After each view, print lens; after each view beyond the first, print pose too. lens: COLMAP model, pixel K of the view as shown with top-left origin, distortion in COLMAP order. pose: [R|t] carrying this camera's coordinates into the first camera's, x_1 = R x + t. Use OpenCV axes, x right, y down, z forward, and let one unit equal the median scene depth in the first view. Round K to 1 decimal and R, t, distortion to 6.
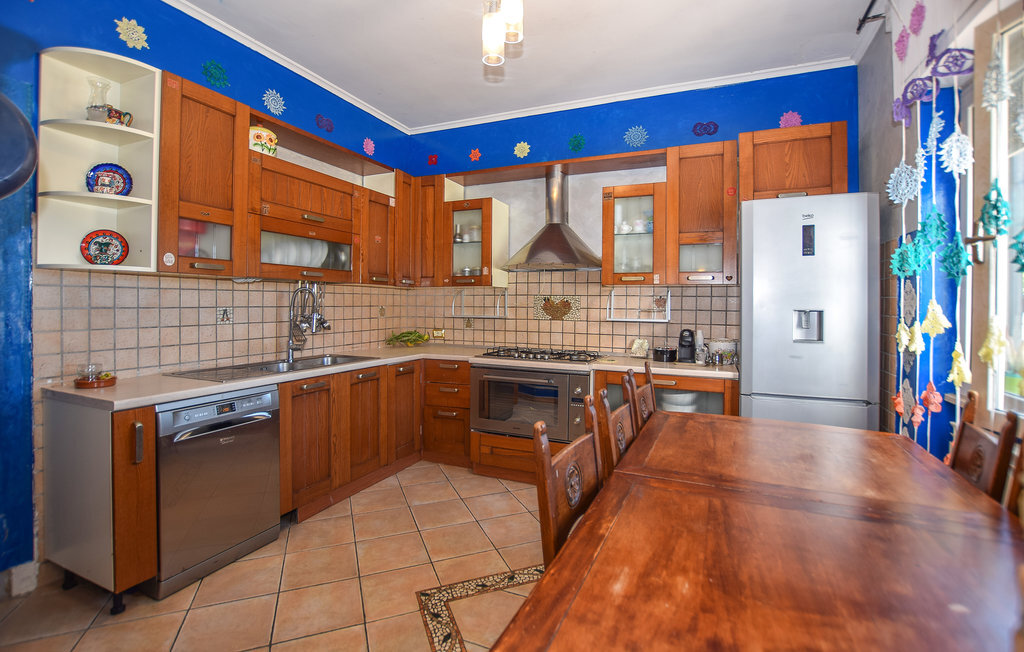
lens RADIAL K [[481.9, 0, 510.2], [0, 481.9, 303.3], [0, 0, 1]] dist [-0.025277, 0.000066]
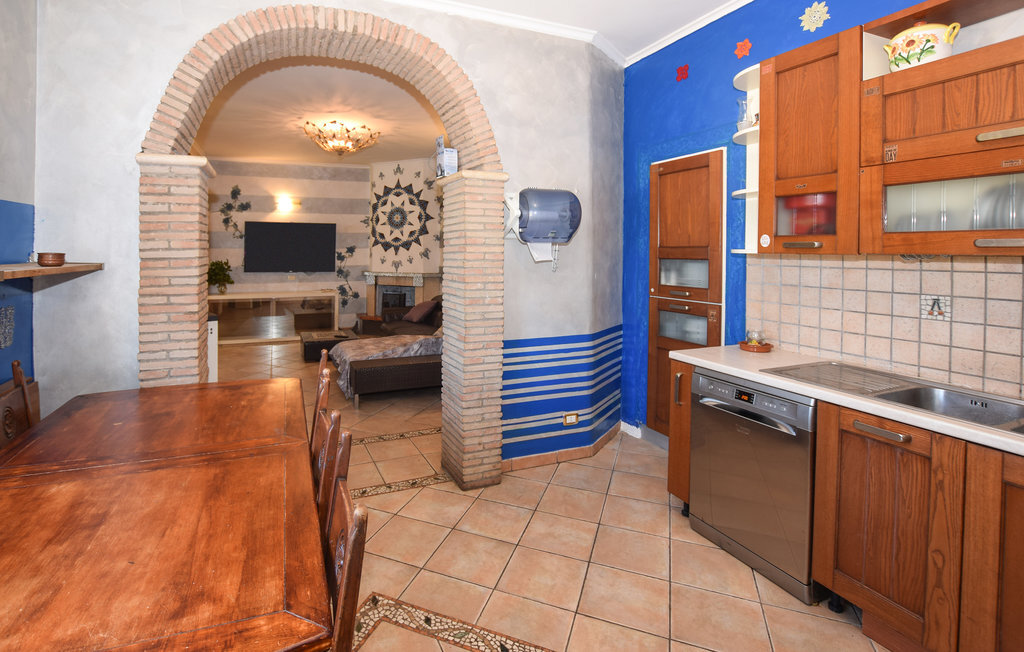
lens RADIAL K [[498.9, 0, 484.3], [0, 498.9, 247.3], [0, 0, 1]] dist [-0.001925, -0.000046]
pose [[-0.687310, -0.013485, -0.726239, 0.463221], [-0.009504, 0.999909, -0.009572, -0.059256], [0.726302, 0.000323, -0.687376, 1.236929]]
